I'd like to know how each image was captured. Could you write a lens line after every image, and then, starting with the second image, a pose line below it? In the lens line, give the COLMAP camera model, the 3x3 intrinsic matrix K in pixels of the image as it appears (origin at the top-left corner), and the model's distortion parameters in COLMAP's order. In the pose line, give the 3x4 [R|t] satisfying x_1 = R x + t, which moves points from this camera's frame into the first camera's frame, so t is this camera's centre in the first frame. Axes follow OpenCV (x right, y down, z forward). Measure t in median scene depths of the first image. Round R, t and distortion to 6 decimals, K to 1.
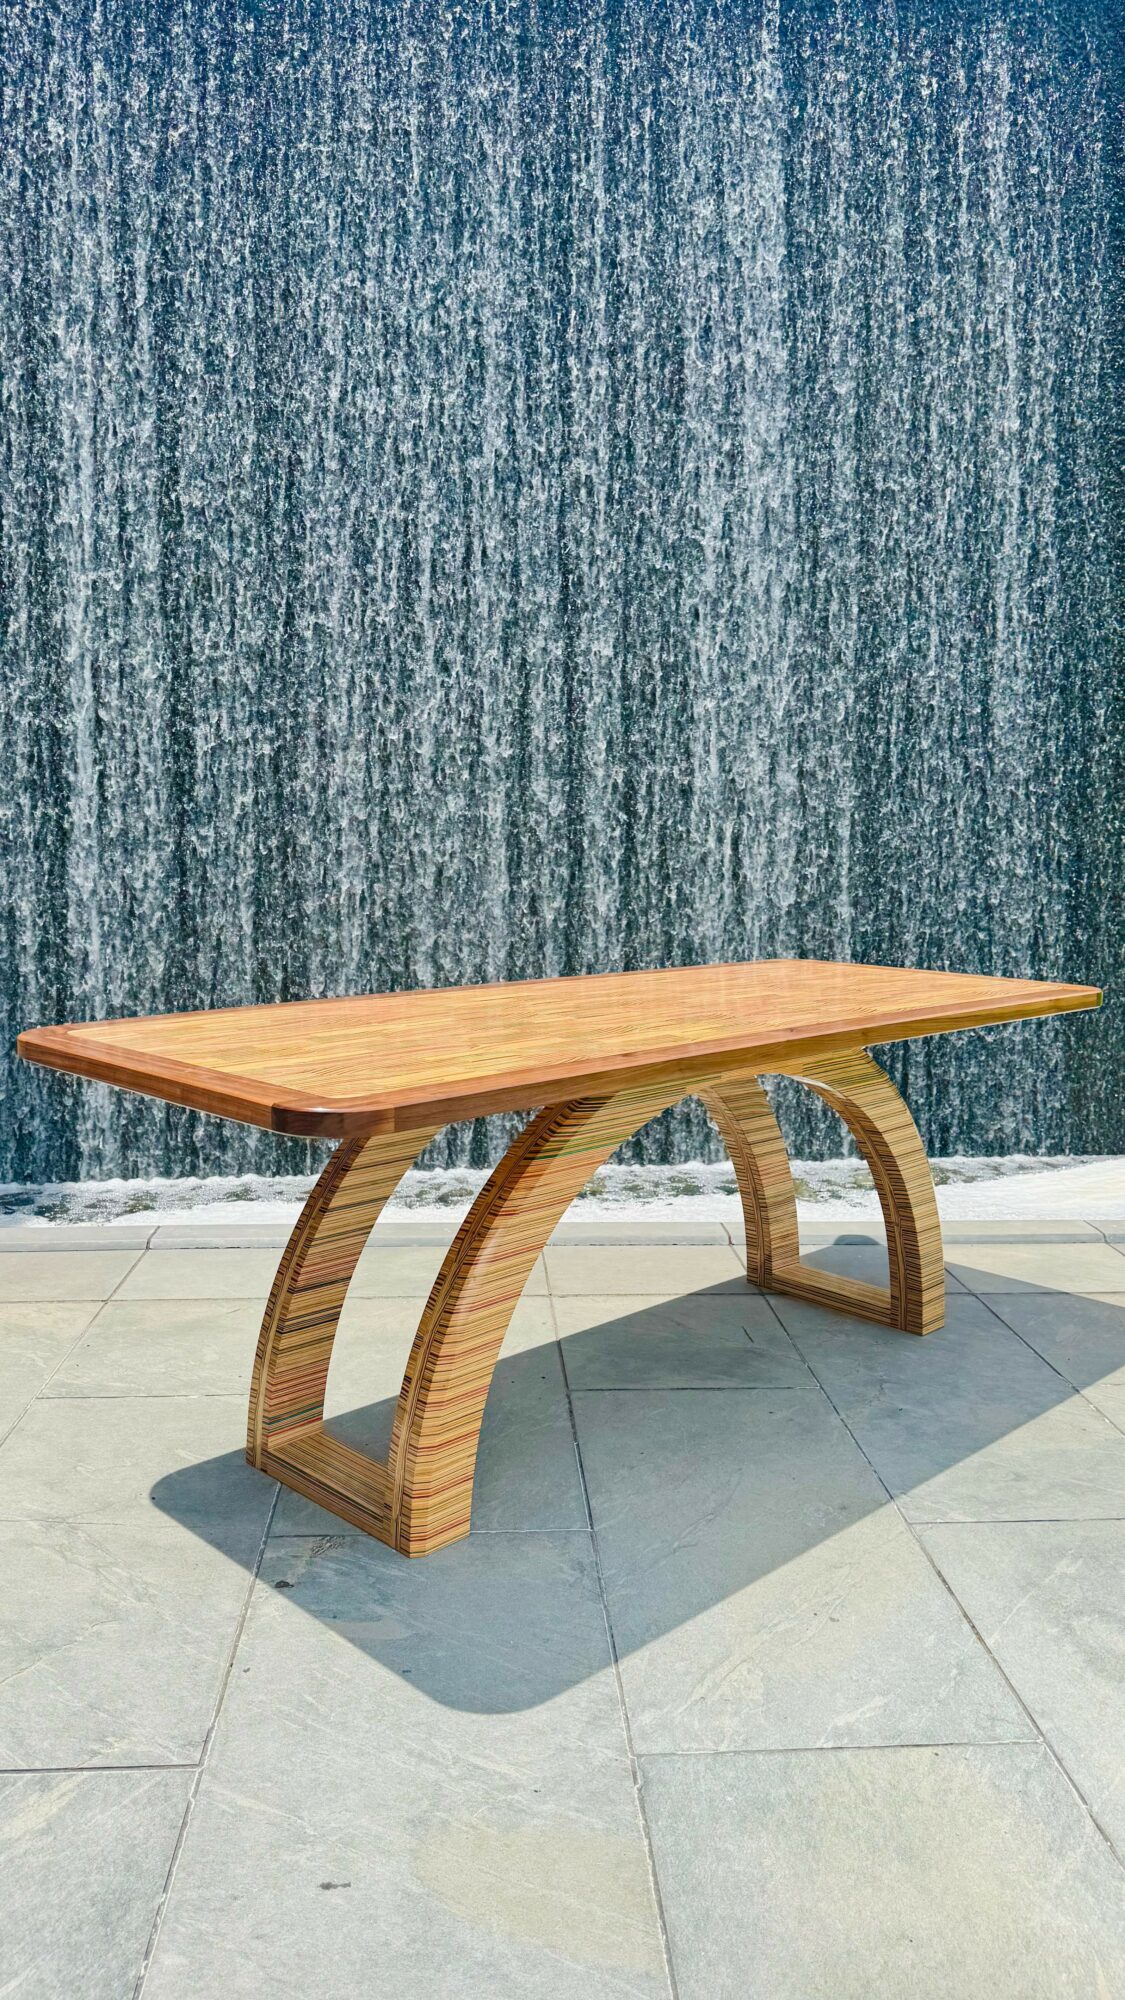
lens RADIAL K [[1550.6, 0, 562.5], [0, 1550.6, 1000.0], [0, 0, 1]] dist [-0.009640, 0.004282]
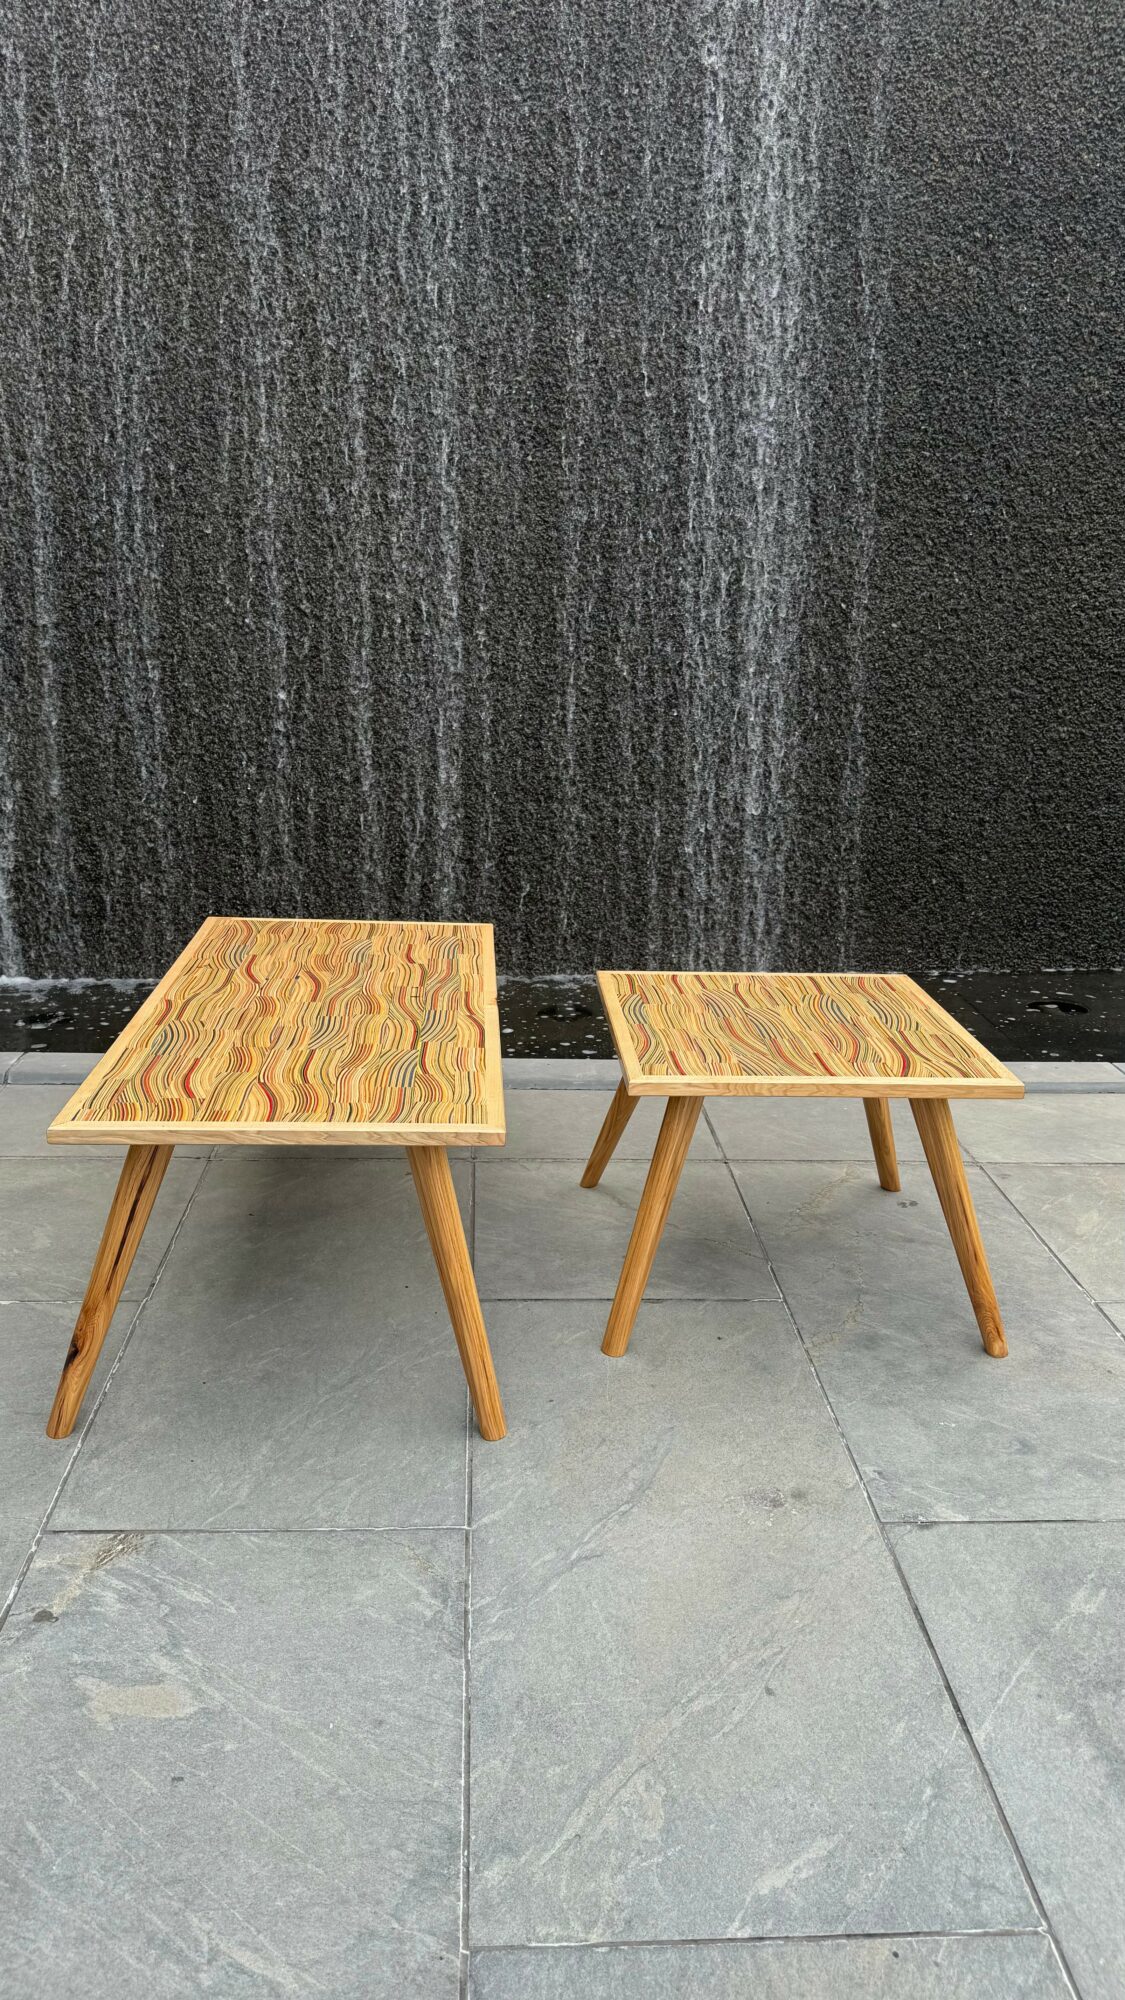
lens RADIAL K [[1501.9, 0, 562.5], [0, 1501.9, 1000.0], [0, 0, 1]] dist [-0.000306, -0.008002]
pose [[0.999686, 0.023037, -0.009825, 0.075189], [-0.021069, 0.985665, 0.167394, -0.048487], [0.013540, -0.167134, 0.985841, 0.345036]]
